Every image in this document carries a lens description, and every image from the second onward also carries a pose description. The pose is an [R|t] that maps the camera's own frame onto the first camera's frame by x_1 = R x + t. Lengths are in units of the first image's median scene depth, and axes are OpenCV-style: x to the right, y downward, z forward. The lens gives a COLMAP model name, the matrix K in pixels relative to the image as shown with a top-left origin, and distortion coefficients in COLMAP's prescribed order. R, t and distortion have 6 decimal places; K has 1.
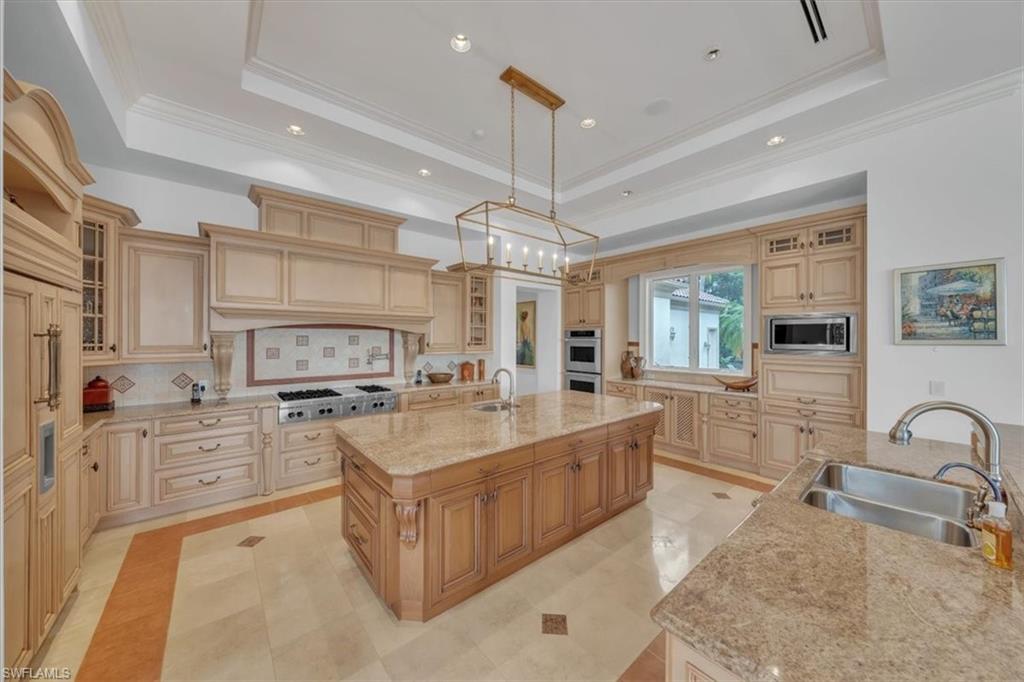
lens RADIAL K [[353.0, 0, 517.3], [0, 353.0, 343.3], [0, 0, 1]] dist [0.000373, -0.000058]
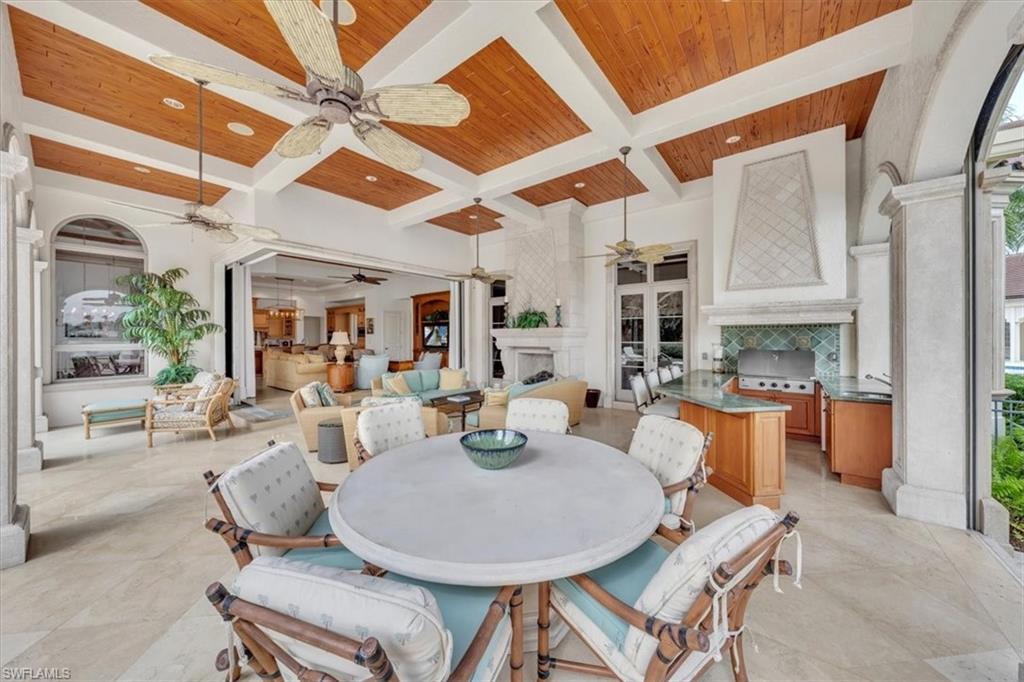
lens RADIAL K [[353.0, 0, 512.1], [0, 353.0, 338.6], [0, 0, 1]] dist [0.000373, -0.000058]
pose [[0.981367, -0.011037, 0.191824, 1.321842], [0.010178, 0.999933, 0.005463, 0.038121], [-0.191872, -0.003408, 0.981414, -2.617139]]
